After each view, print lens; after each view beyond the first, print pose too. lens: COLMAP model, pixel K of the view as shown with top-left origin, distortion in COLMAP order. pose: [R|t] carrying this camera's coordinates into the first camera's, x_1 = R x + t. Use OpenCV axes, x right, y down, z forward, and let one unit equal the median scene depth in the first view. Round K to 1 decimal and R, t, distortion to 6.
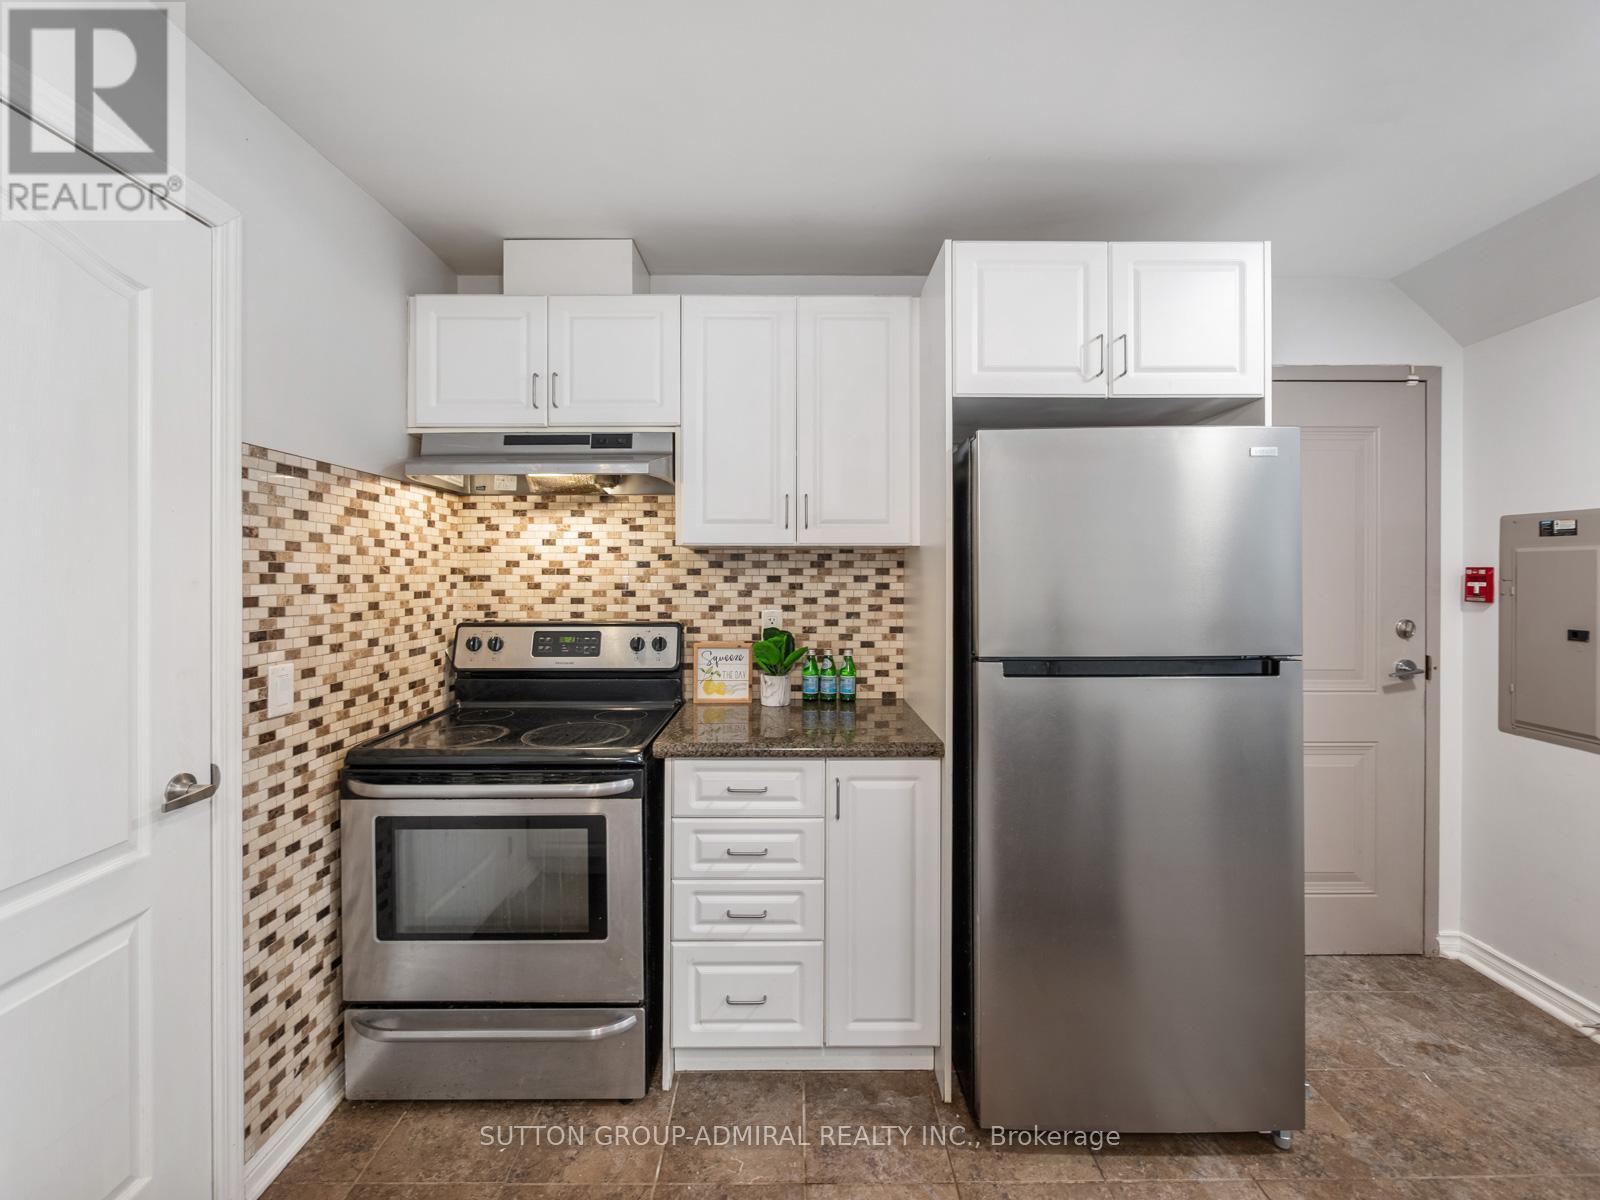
lens RADIAL K [[679.2, 0, 792.5], [0, 679.2, 576.3], [0, 0, 1]] dist [-0.008562, 0.000887]
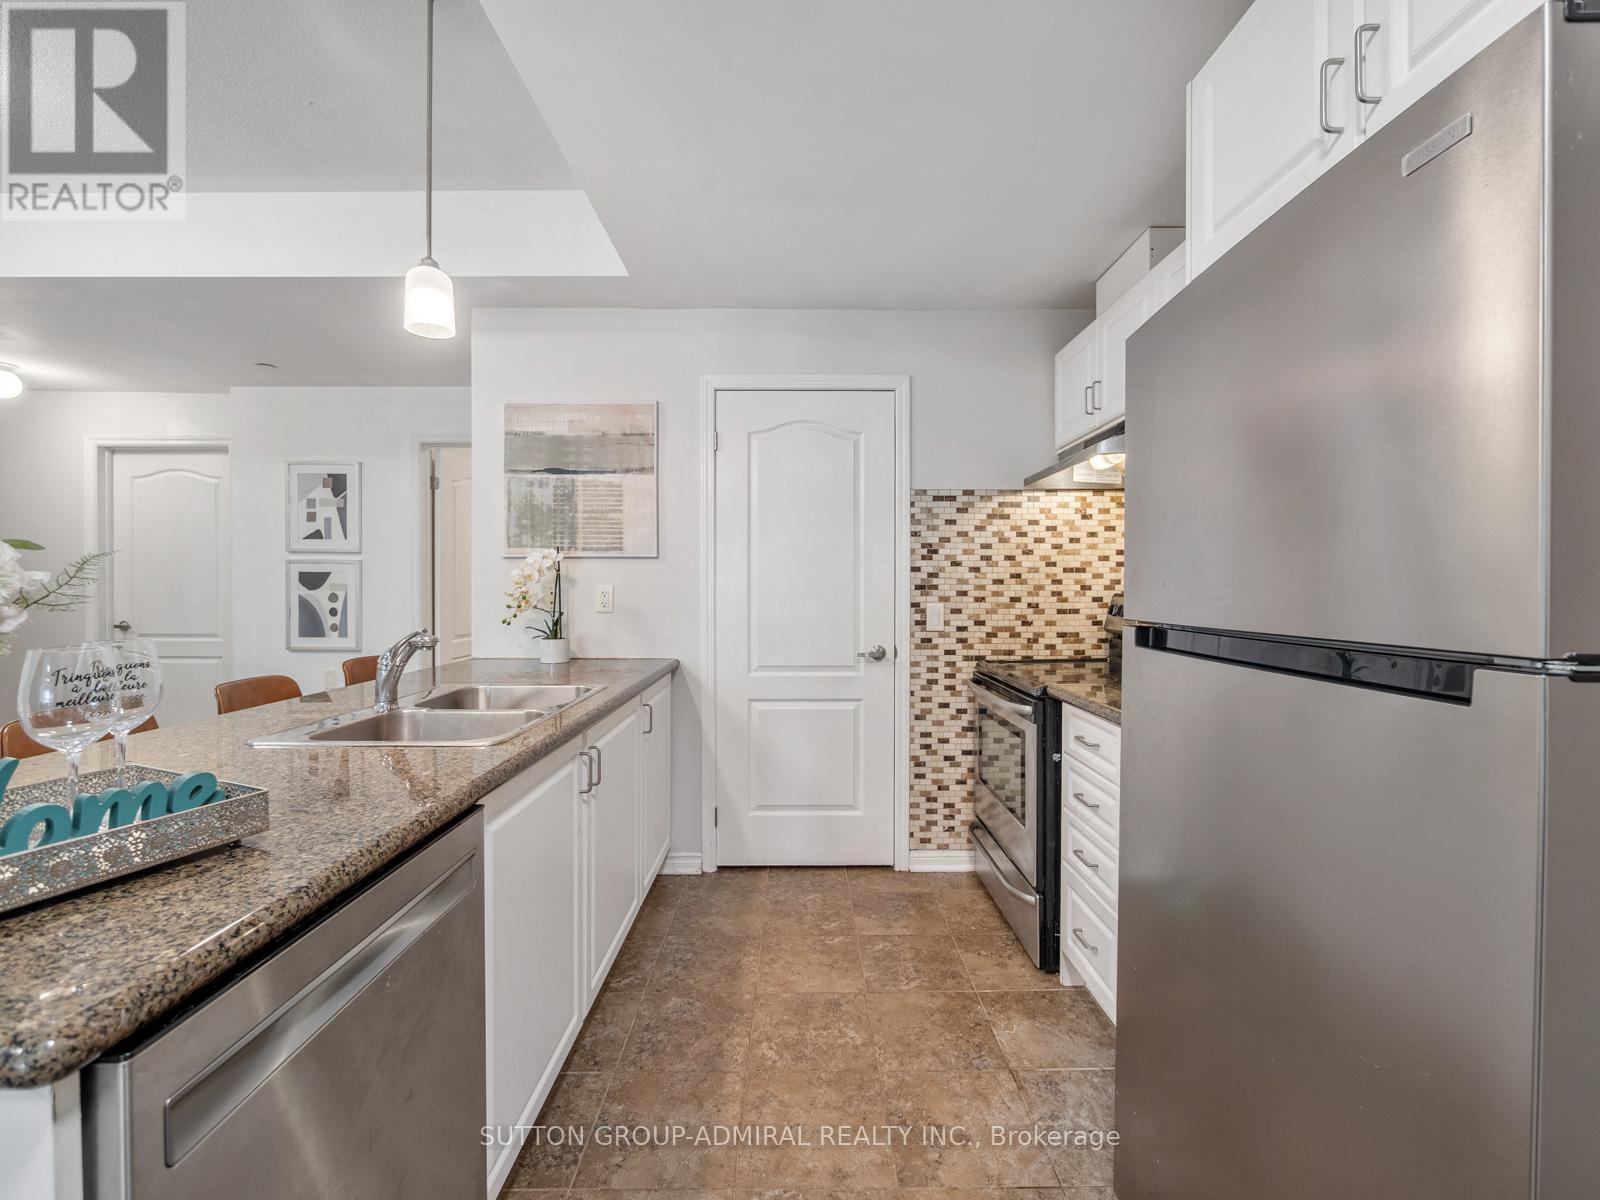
lens RADIAL K [[679.2, 0, 802.1], [0, 679.2, 594.1], [0, 0, 1]] dist [-0.008562, 0.000887]
pose [[0.002340, 0.013002, -0.999913, 0.884812], [-0.001366, 0.999915, 0.012998, 0.063498], [0.999996, 0.001335, 0.002357, 0.495802]]
